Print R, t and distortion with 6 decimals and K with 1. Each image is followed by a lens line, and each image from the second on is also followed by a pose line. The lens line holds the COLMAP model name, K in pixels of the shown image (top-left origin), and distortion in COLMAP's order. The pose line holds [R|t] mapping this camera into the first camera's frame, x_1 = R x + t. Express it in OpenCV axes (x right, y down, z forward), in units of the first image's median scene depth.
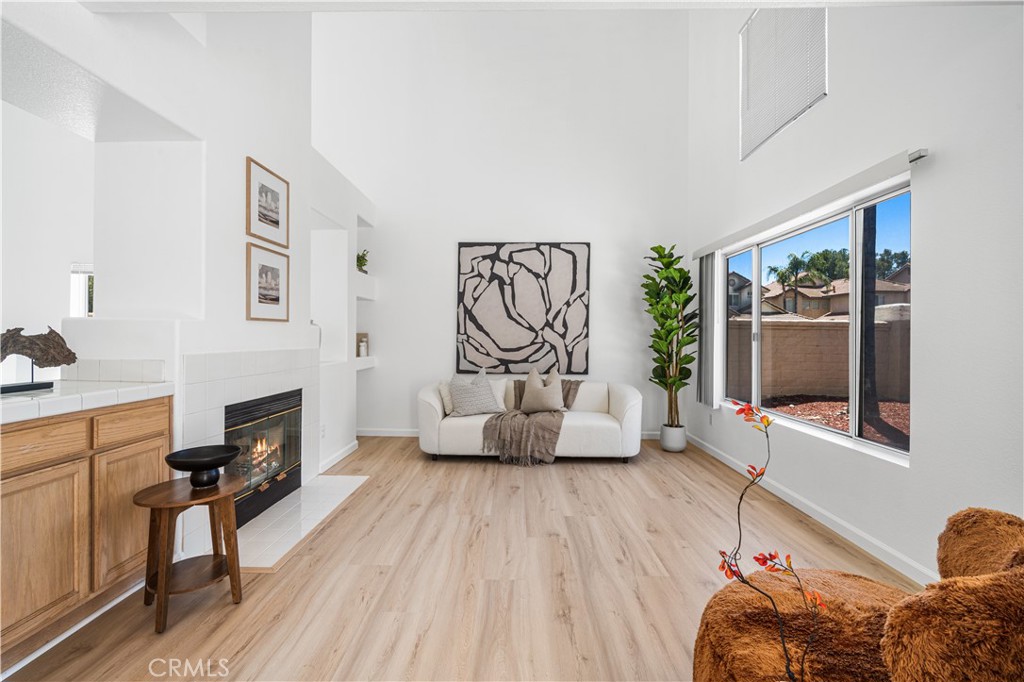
lens RADIAL K [[446.1, 0, 510.4], [0, 446.1, 334.6], [0, 0, 1]] dist [-0.001372, 0.001054]
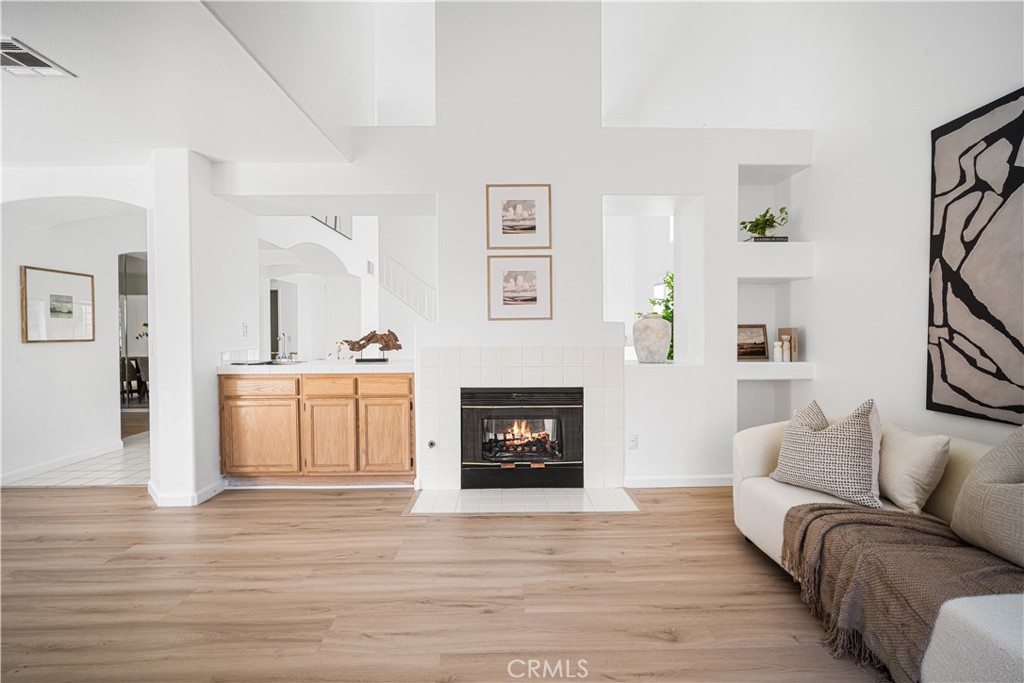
lens RADIAL K [[450.3, 0, 514.2], [0, 450.3, 337.6], [0, 0, 1]] dist [-0.008544, 0.001268]
pose [[0.043039, 0.005888, -0.999056, 0.428910], [0.009561, 0.999934, 0.006305, 0.004527], [0.999028, -0.009823, 0.042980, 0.692314]]
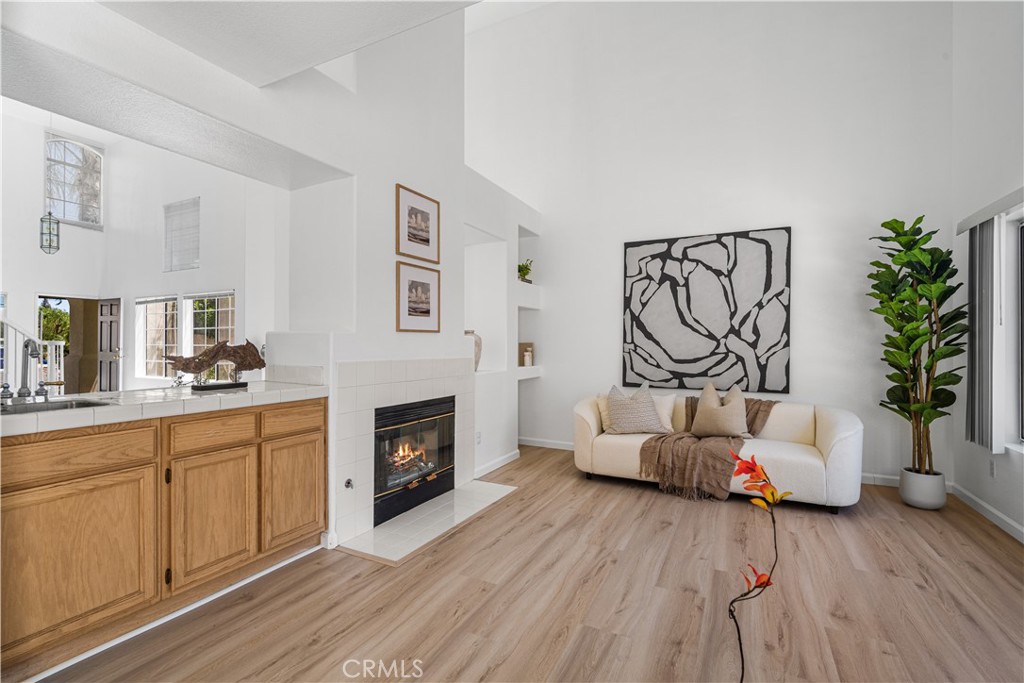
lens RADIAL K [[460.9, 0, 512.0], [0, 460.9, 341.5], [0, 0, 1]] dist [-0.004996, 0.000625]
pose [[0.899721, -0.005812, -0.436426, 0.111400], [0.003813, 0.999978, -0.005454, -0.000438], [0.436448, 0.003243, 0.899724, 0.067028]]
